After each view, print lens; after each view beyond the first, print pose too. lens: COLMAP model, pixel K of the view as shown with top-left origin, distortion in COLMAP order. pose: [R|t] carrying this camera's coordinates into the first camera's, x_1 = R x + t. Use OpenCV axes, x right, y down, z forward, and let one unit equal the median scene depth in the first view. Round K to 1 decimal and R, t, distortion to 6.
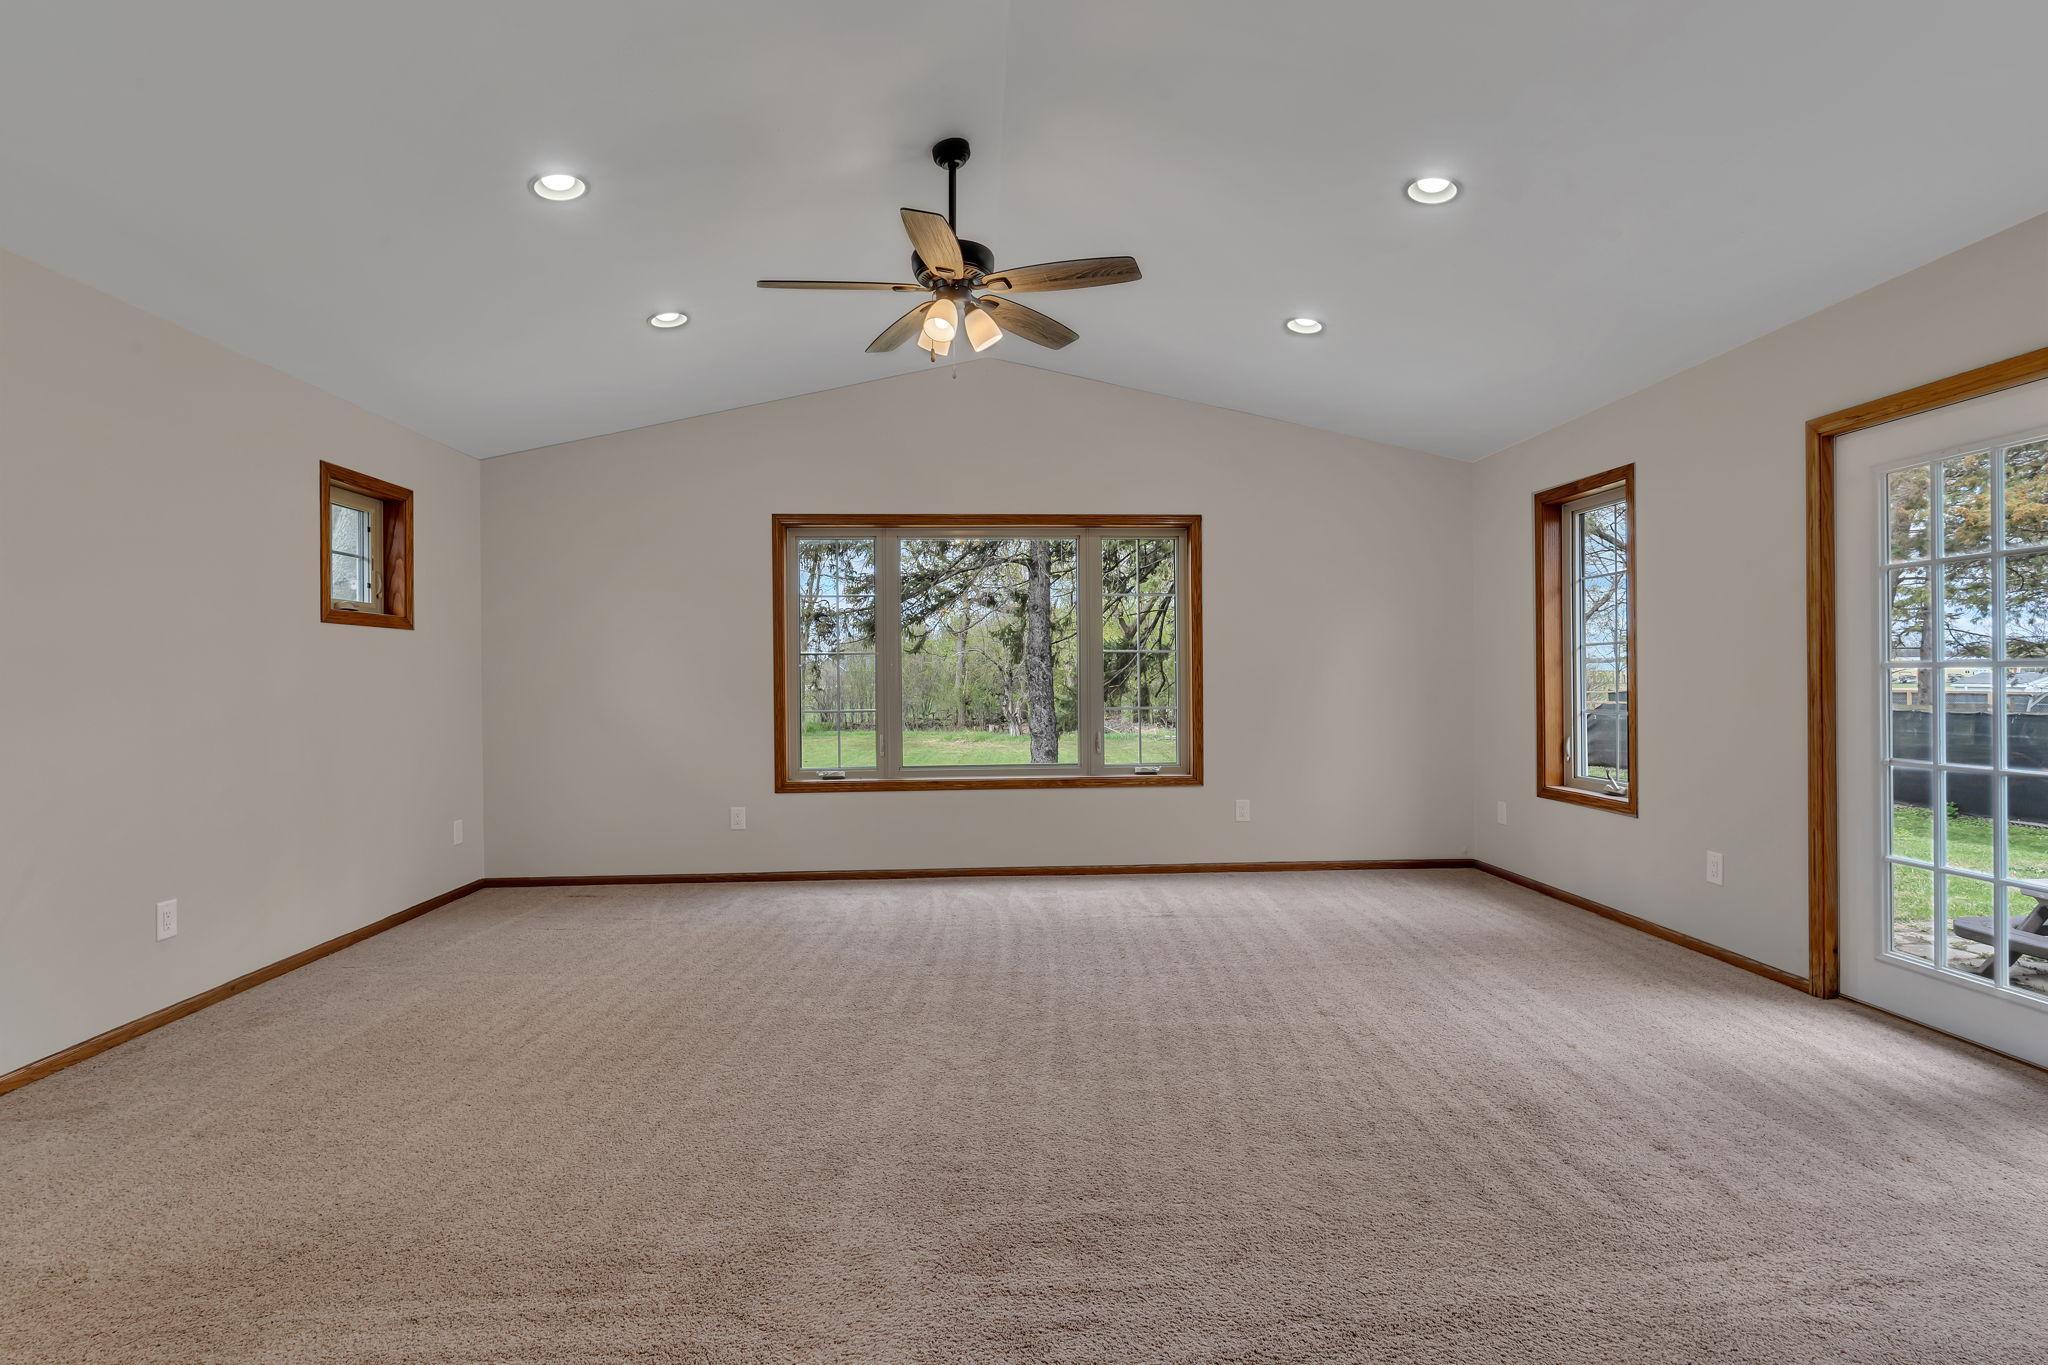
lens RADIAL K [[991.6, 0, 1023.5], [0, 991.6, 677.3], [0, 0, 1]] dist [0.011593, 0.000885]
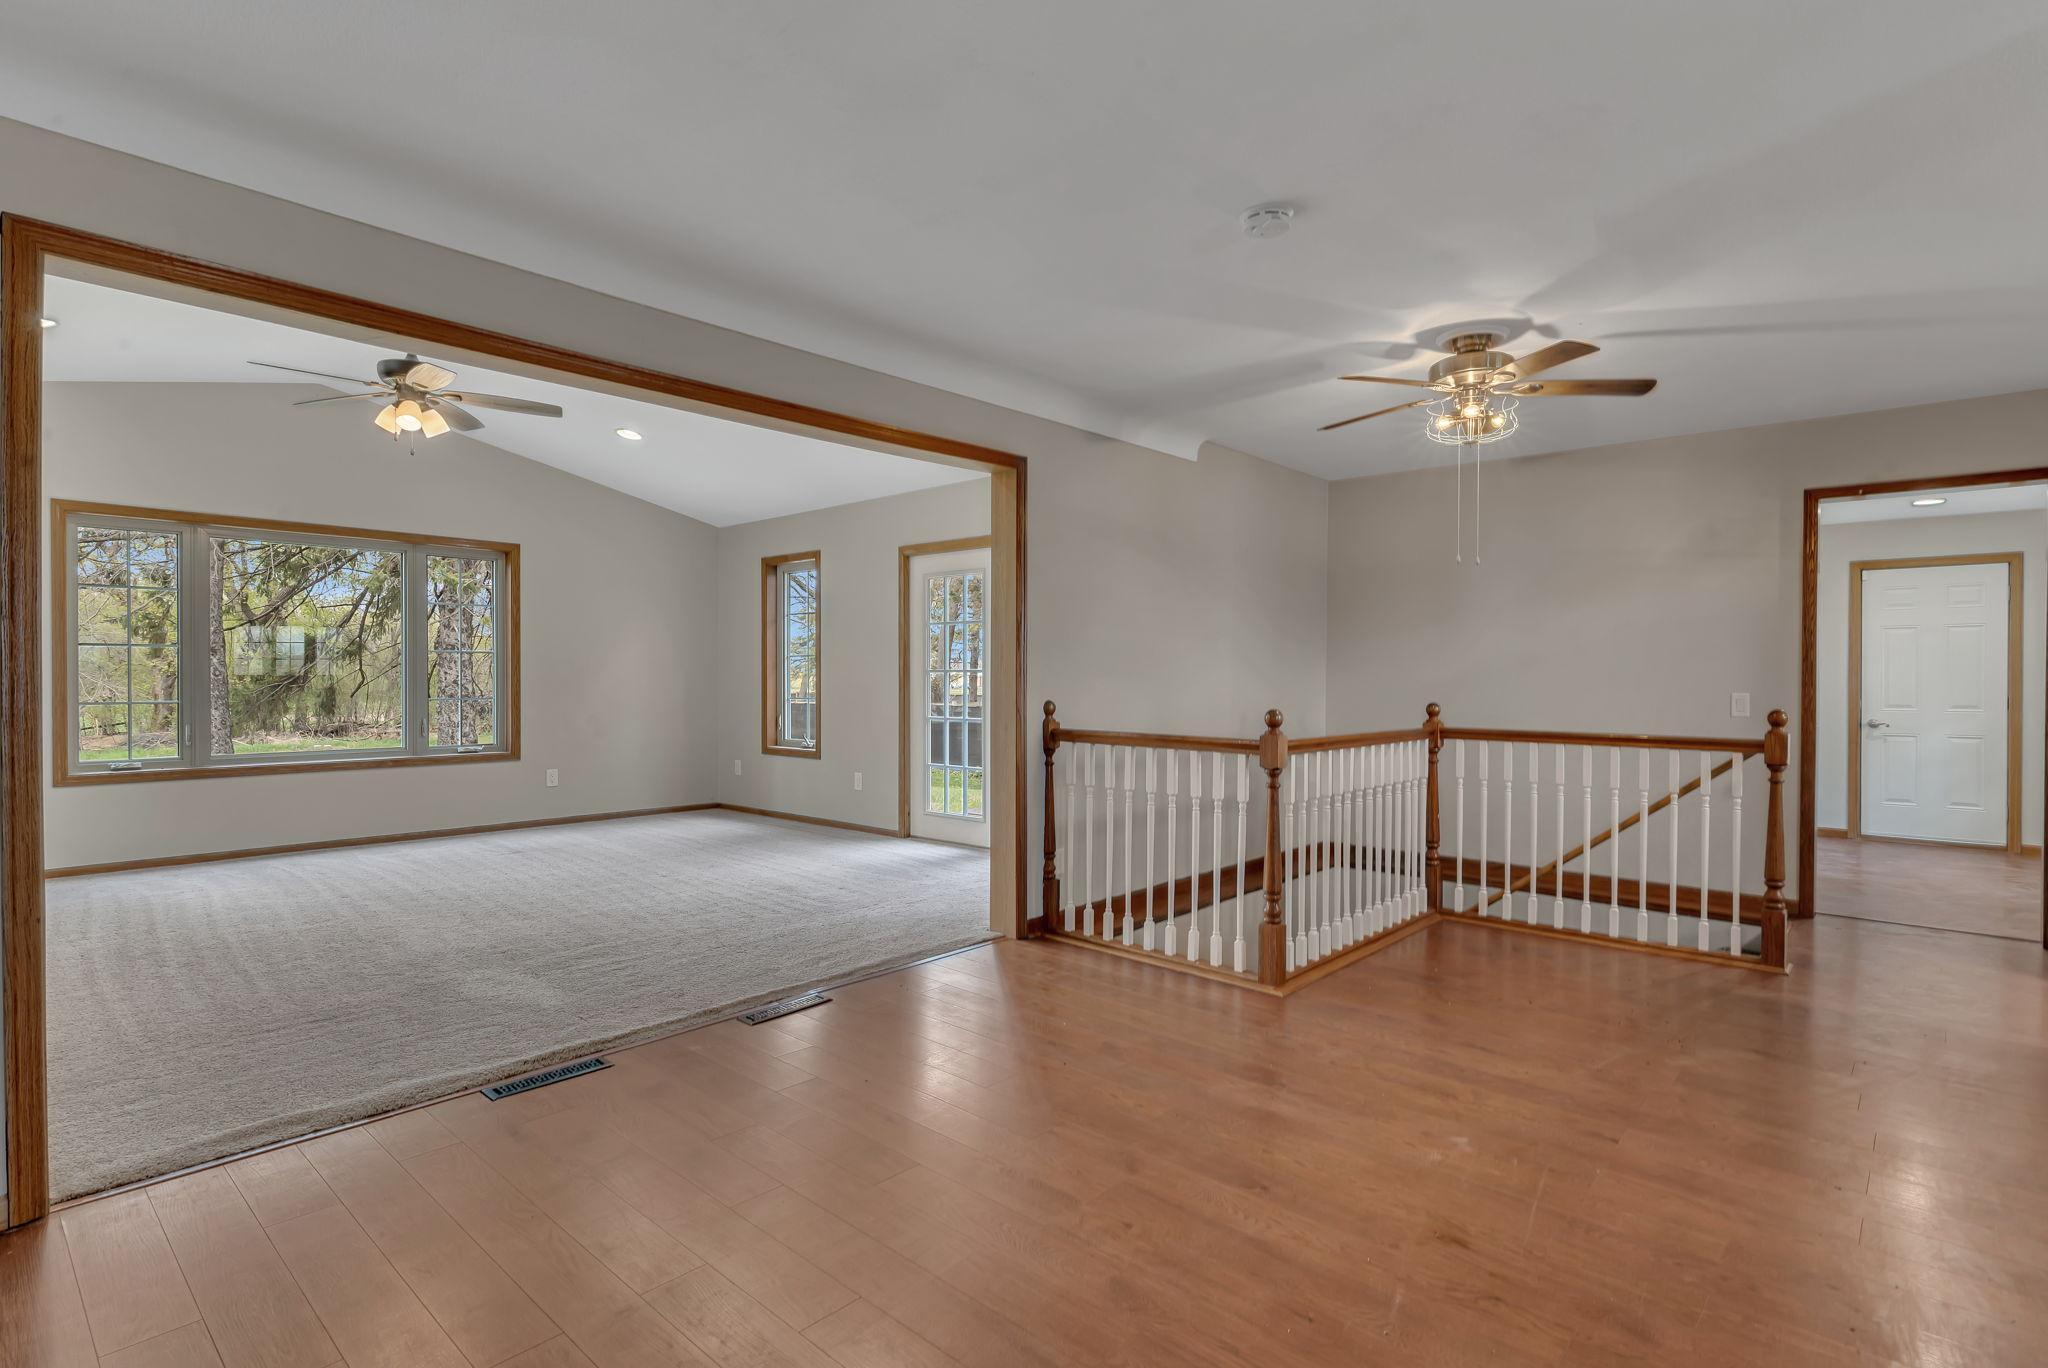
lens RADIAL K [[991.6, 0, 1030.4], [0, 991.6, 688.2], [0, 0, 1]] dist [0.011593, 0.000885]
pose [[0.705897, 0.001079, 0.708314, -0.292564], [-0.007395, 0.999956, 0.005846, 0.007239], [-0.708276, -0.009365, 0.705874, -0.395188]]
